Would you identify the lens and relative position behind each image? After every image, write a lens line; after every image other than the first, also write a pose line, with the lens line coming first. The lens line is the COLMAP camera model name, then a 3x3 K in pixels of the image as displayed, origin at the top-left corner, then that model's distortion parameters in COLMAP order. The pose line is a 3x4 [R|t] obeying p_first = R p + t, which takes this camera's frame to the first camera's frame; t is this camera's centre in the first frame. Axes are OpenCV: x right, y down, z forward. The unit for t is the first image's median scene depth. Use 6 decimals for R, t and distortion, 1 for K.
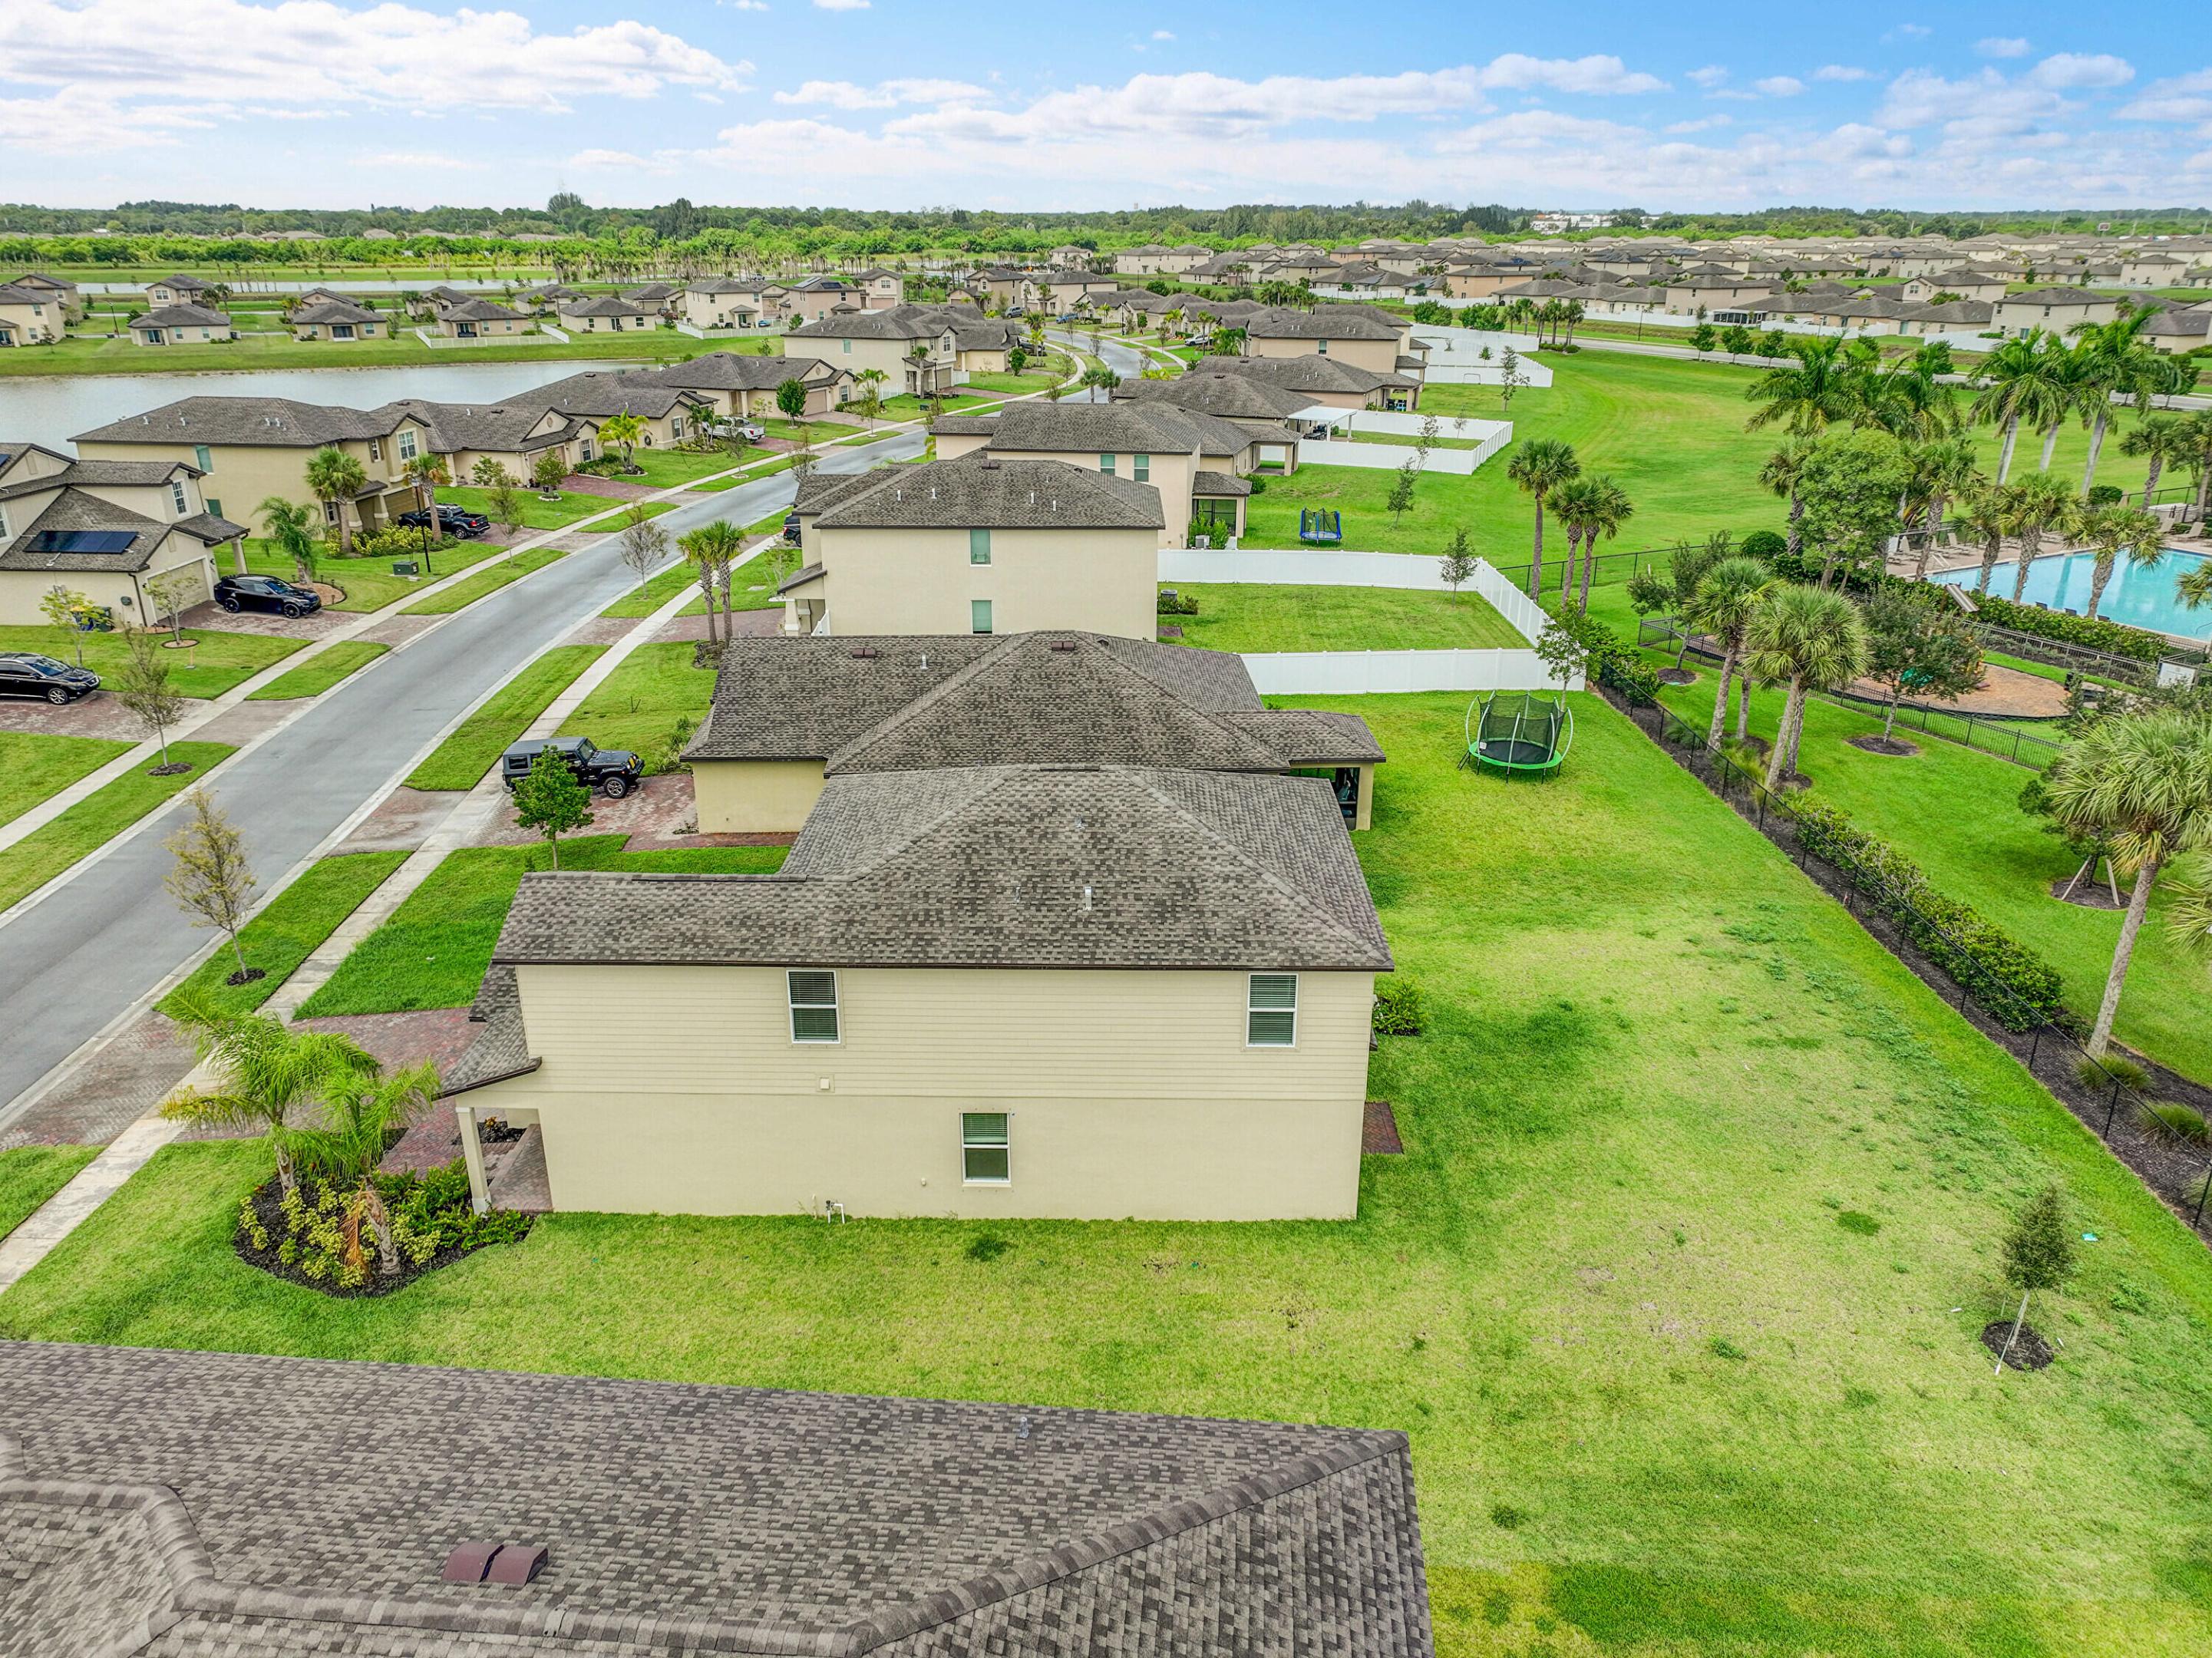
lens RADIAL K [[1548.3, 0, 1099.0], [0, 1548.3, 827.6], [0, 0, 1]] dist [0.001102, 0.010071]
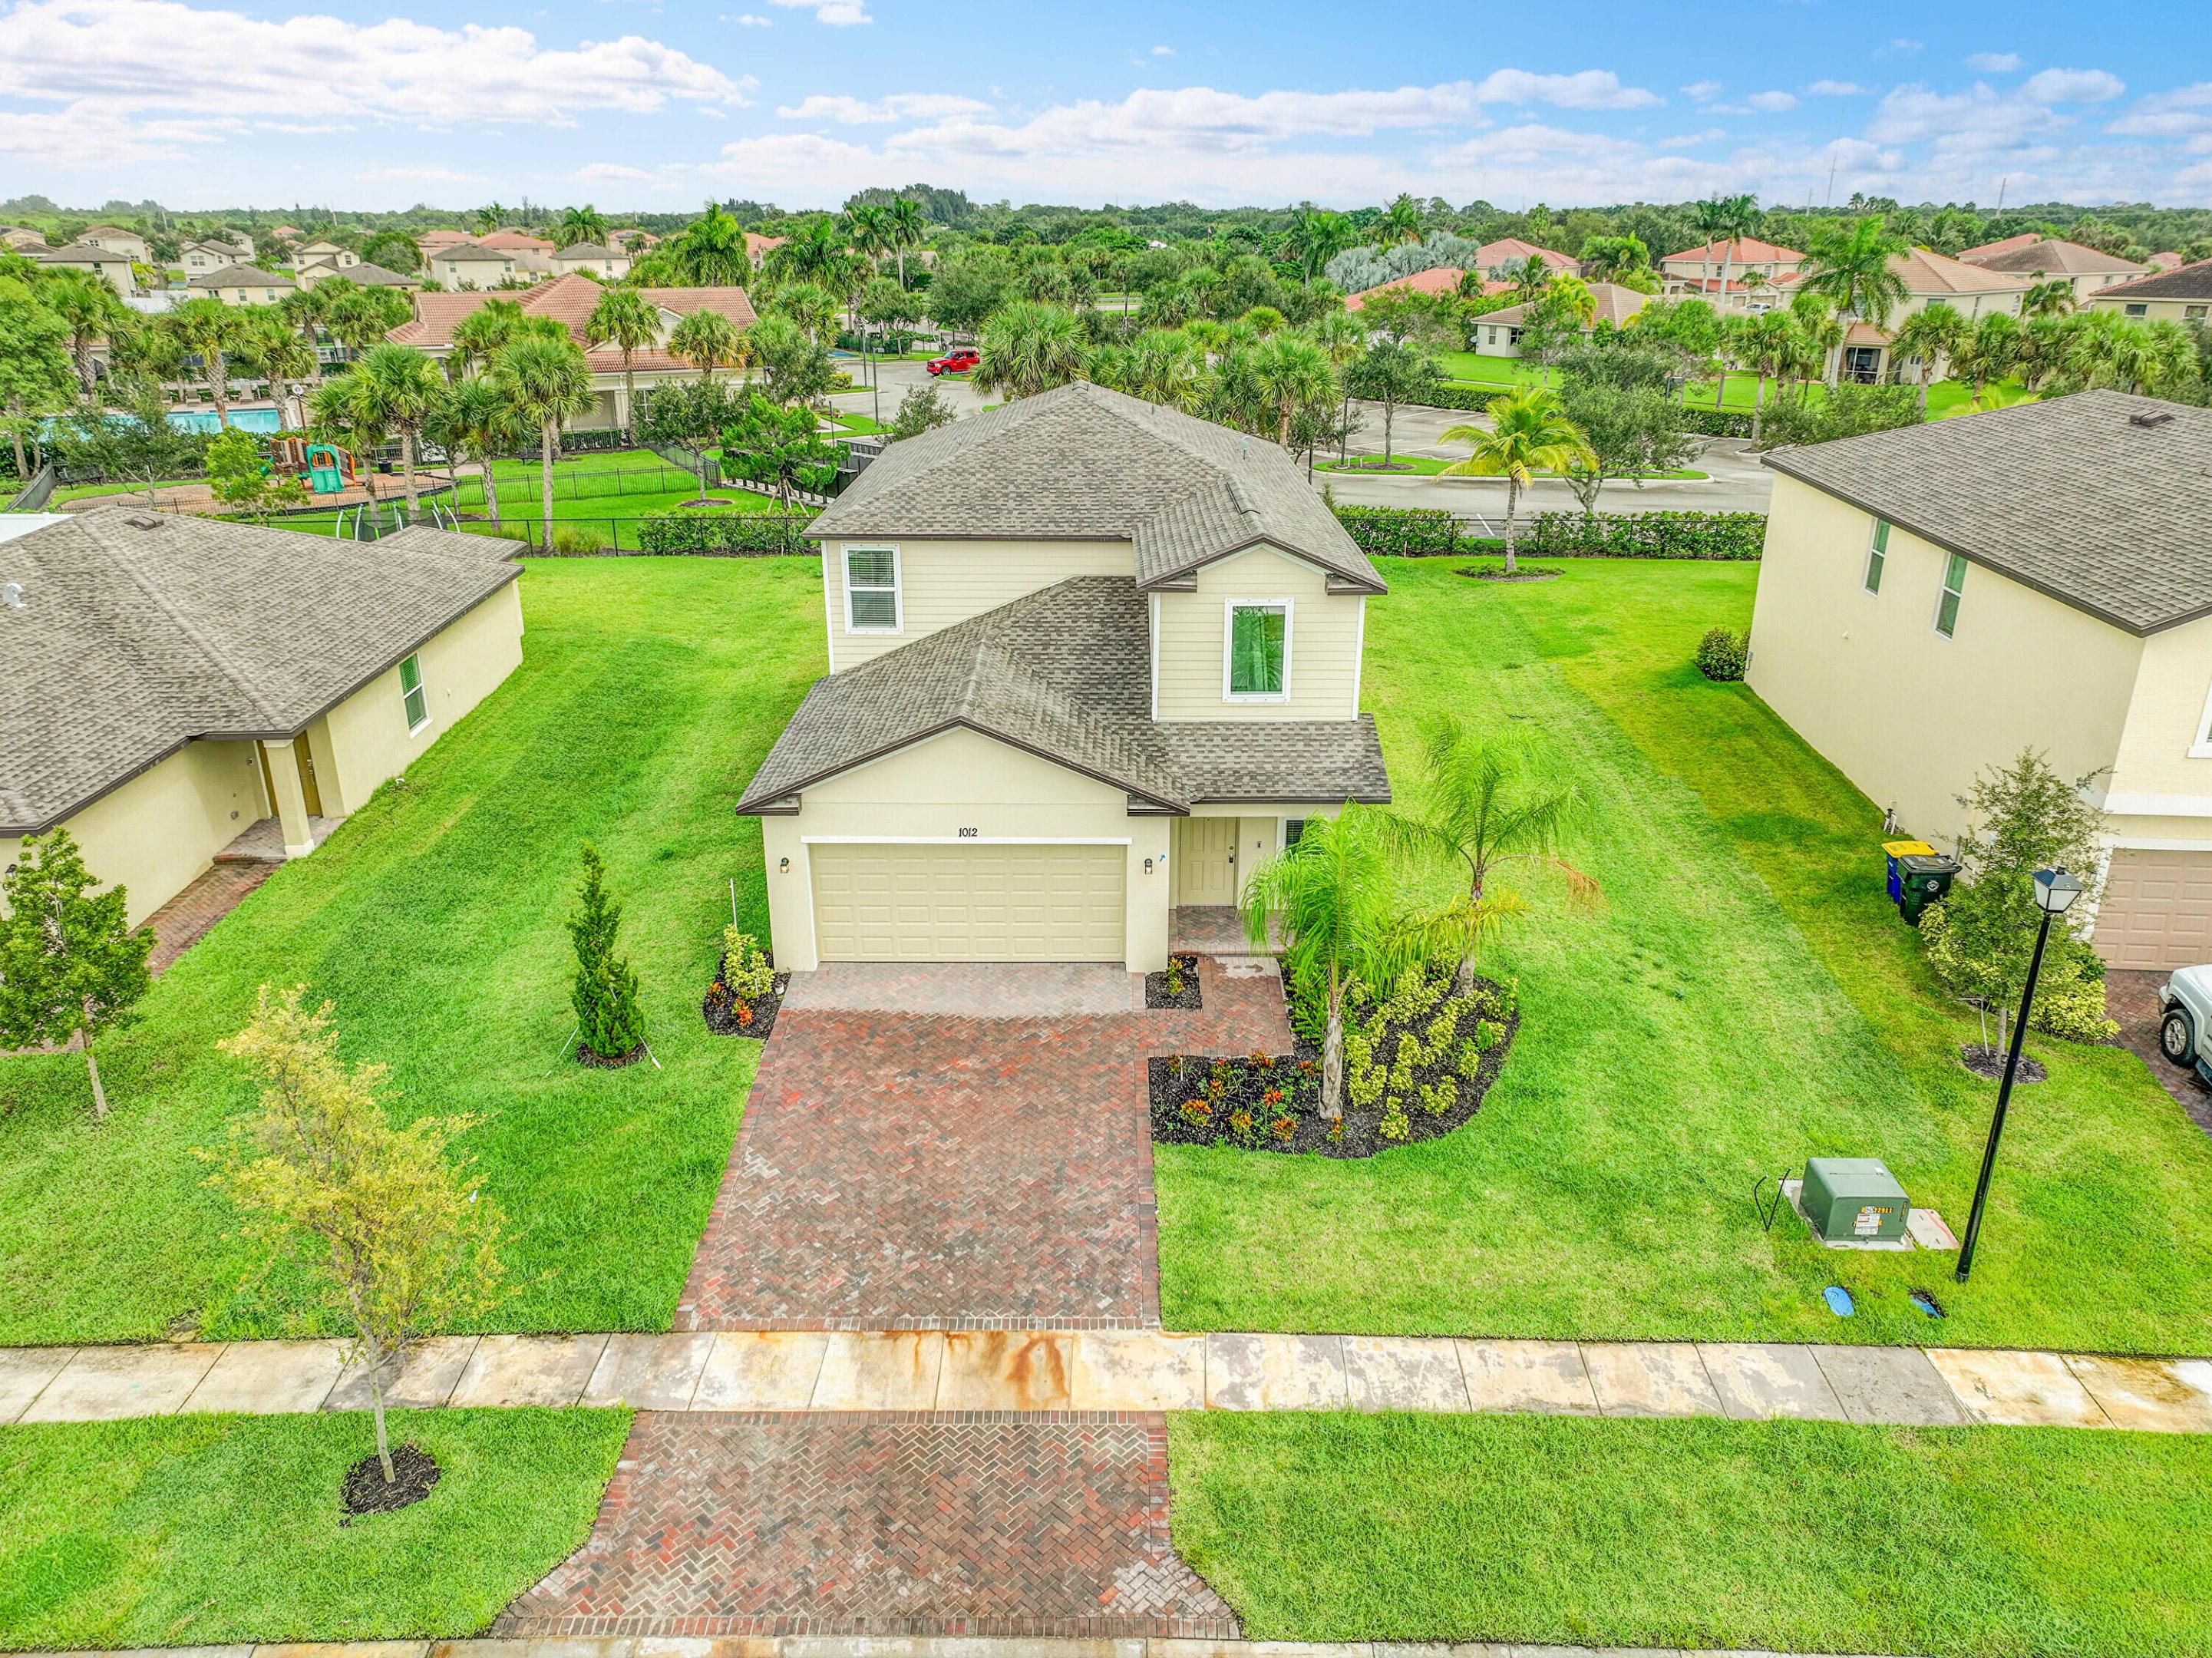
lens RADIAL K [[1548.3, 0, 1104.3], [0, 1548.3, 830.1], [0, 0, 1]] dist [0.001102, 0.010071]
pose [[-0.009763, -0.367348, 0.930032, -1.030452], [0.365922, 0.864253, 0.345207, -0.127531], [-0.930594, 0.343689, 0.125983, 0.903940]]
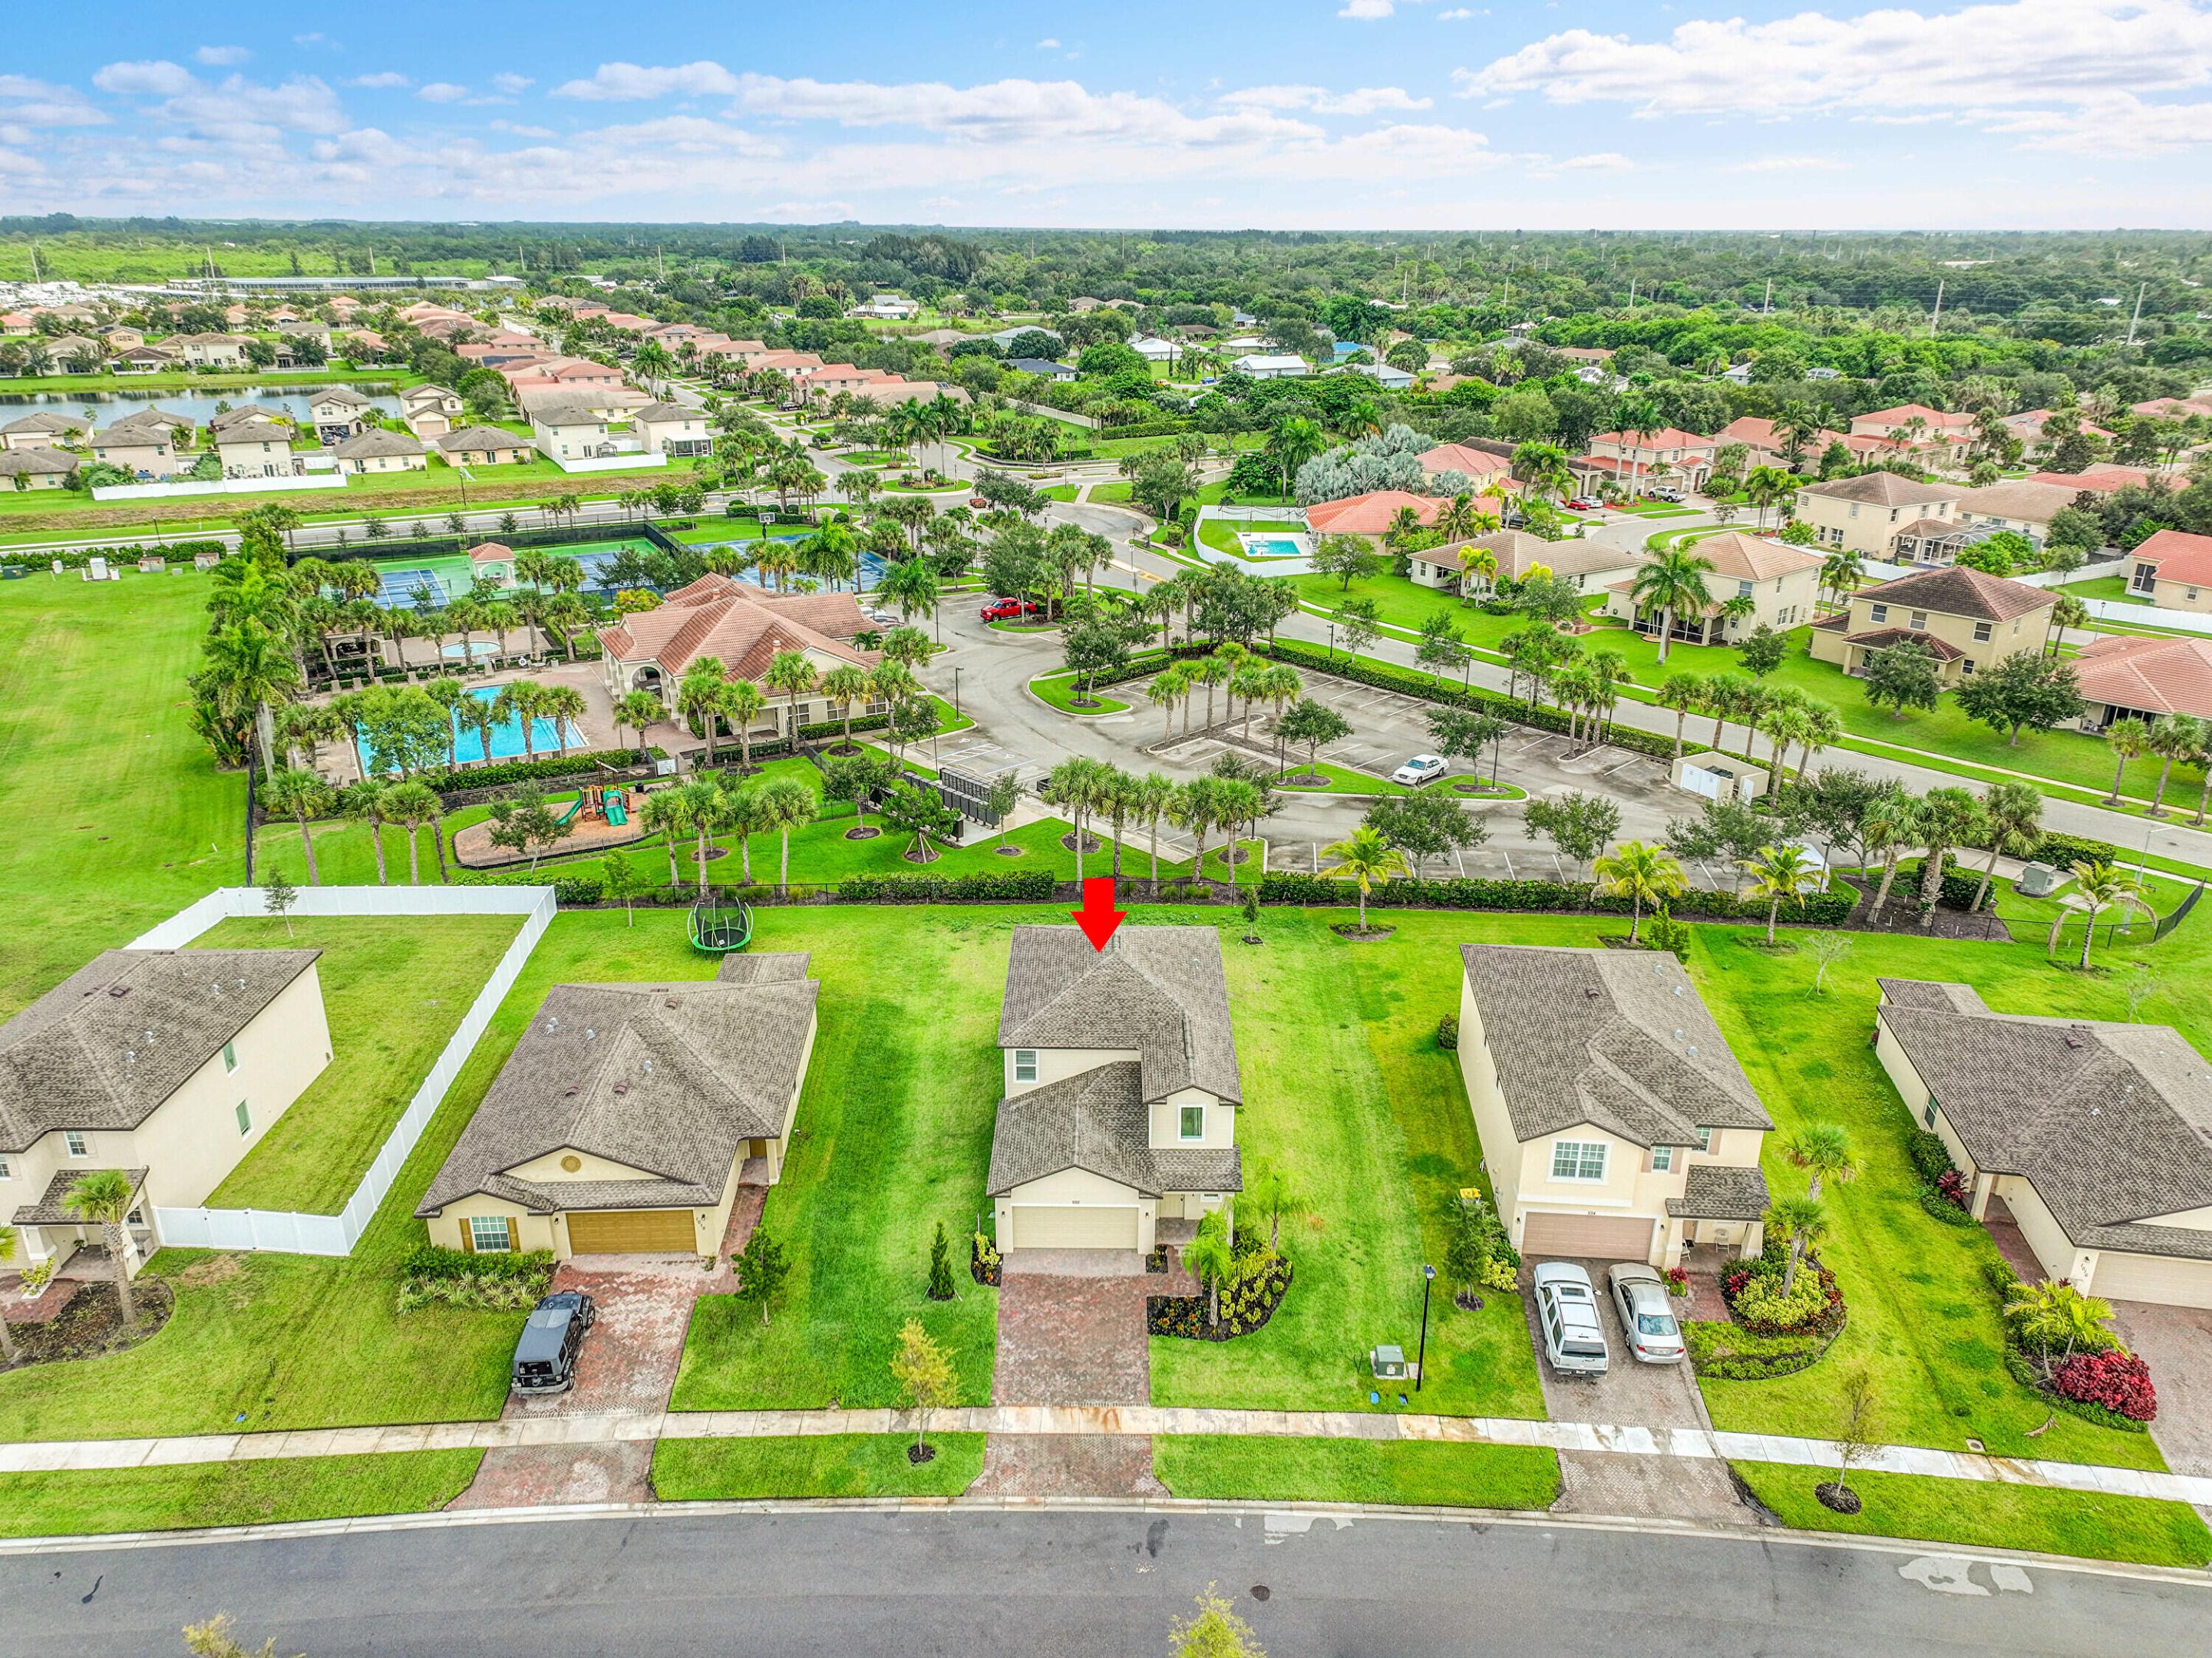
lens RADIAL K [[1548.3, 0, 1099.2], [0, 1548.3, 817.3], [0, 0, 1]] dist [0.001102, 0.010071]
pose [[-0.003372, -0.358231, 0.933627, -1.885759], [0.365112, 0.868736, 0.334651, -0.881089], [-0.930957, 0.342007, 0.127865, 0.644797]]
